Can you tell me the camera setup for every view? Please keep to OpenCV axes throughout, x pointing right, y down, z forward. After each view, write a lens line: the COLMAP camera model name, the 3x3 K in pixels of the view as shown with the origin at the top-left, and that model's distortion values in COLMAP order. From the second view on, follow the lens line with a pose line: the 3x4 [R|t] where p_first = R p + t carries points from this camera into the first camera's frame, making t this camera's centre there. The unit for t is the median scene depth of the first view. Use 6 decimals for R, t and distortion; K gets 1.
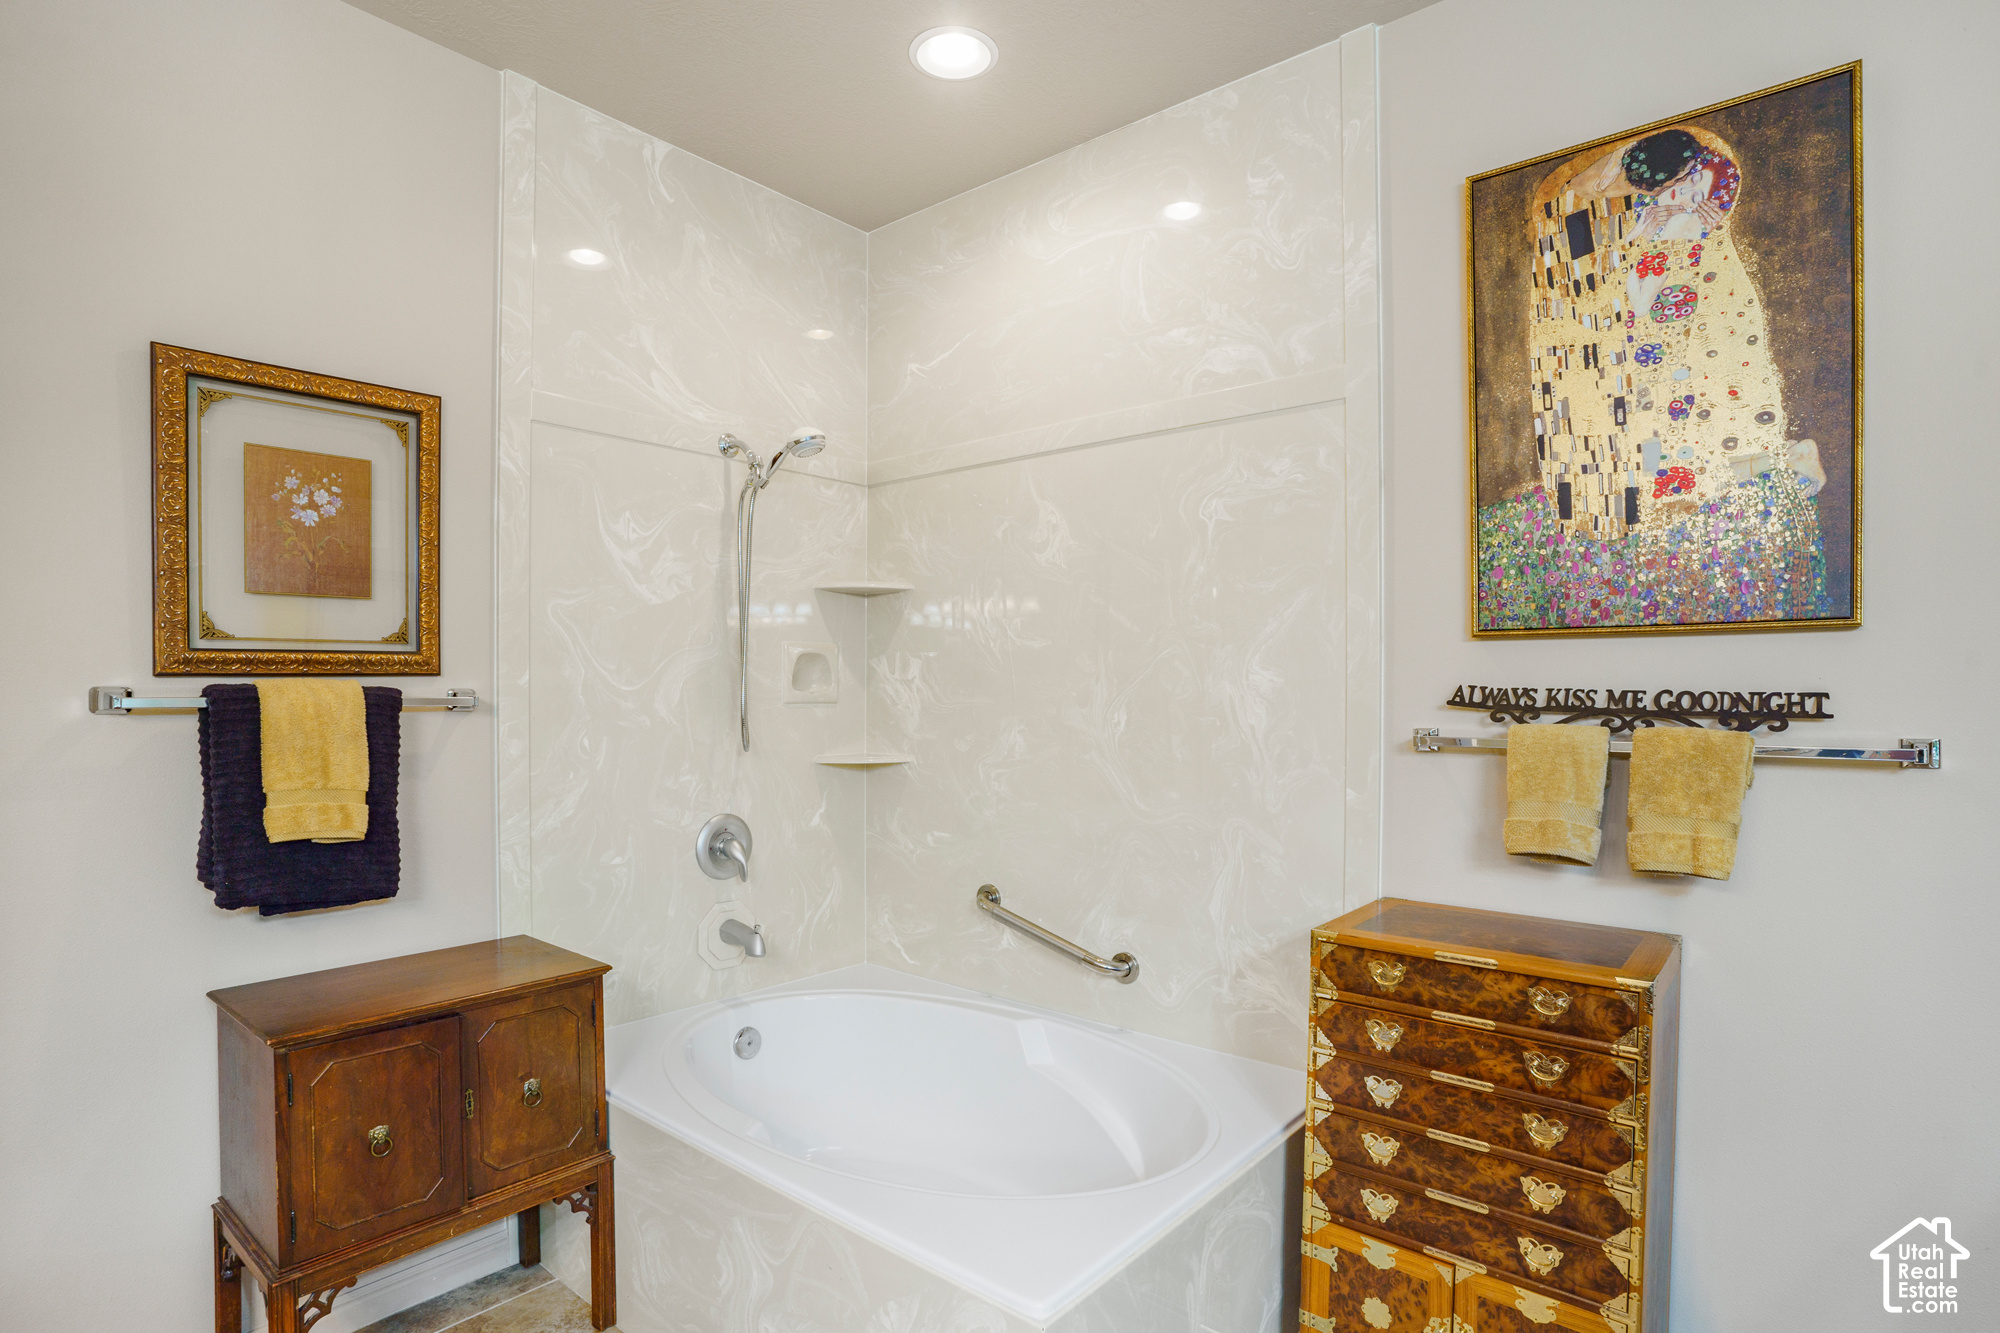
lens RADIAL K [[1027.8, 0, 994.1], [0, 1027.8, 693.3], [0, 0, 1]] dist [-0.065631, 0.026485]
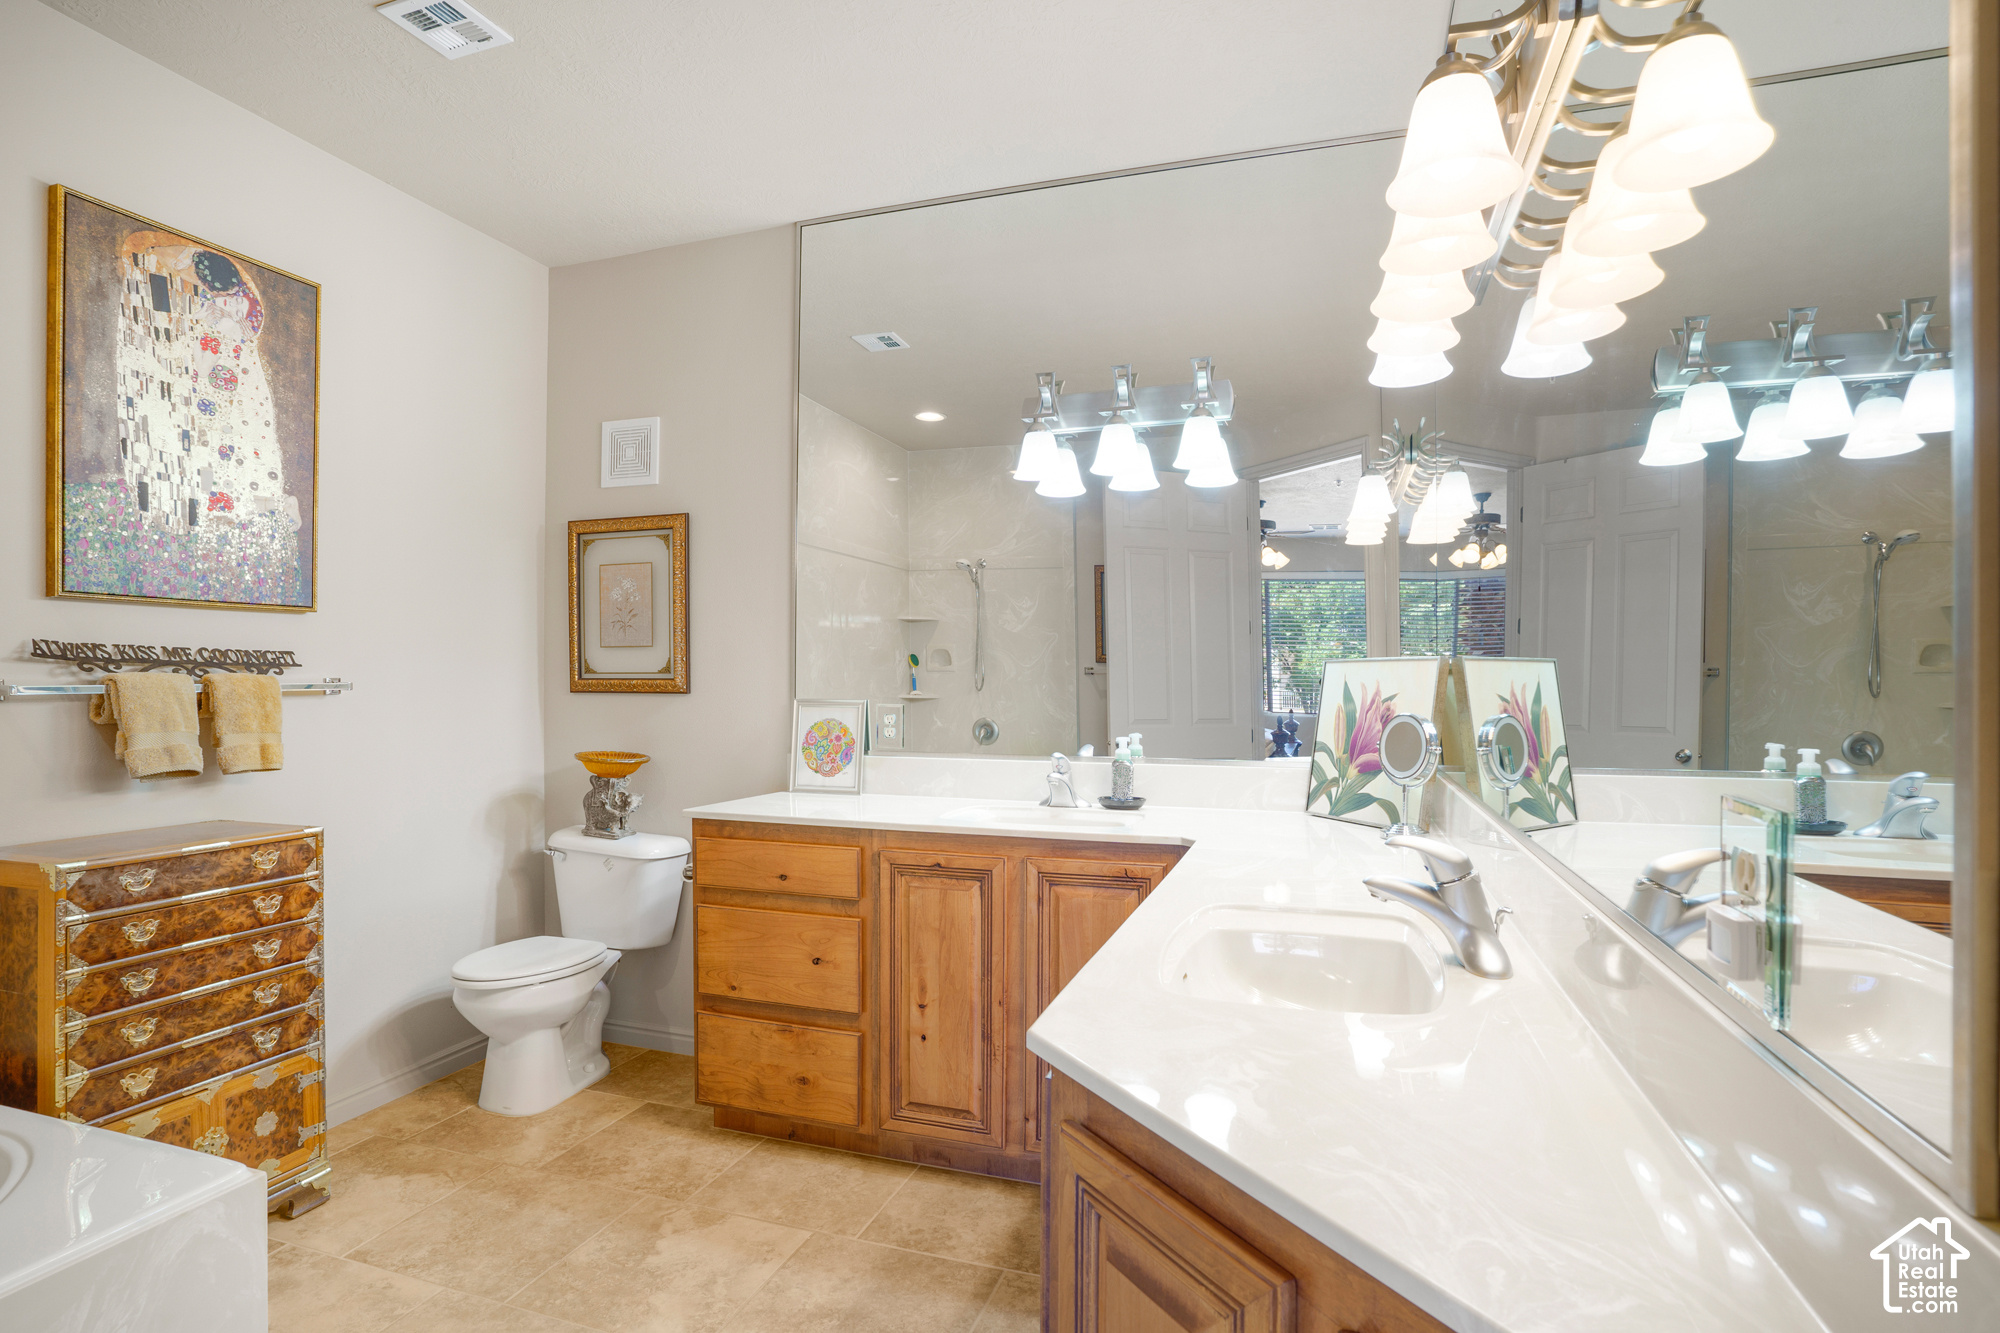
lens RADIAL K [[1027.8, 0, 994.1], [0, 1027.8, 693.3], [0, 0, 1]] dist [-0.065631, 0.026485]
pose [[-0.375981, -0.010688, 0.926566, -1.057021], [0.009896, 0.999830, 0.015549, 0.050767], [-0.926575, 0.015016, -0.375811, 0.511310]]
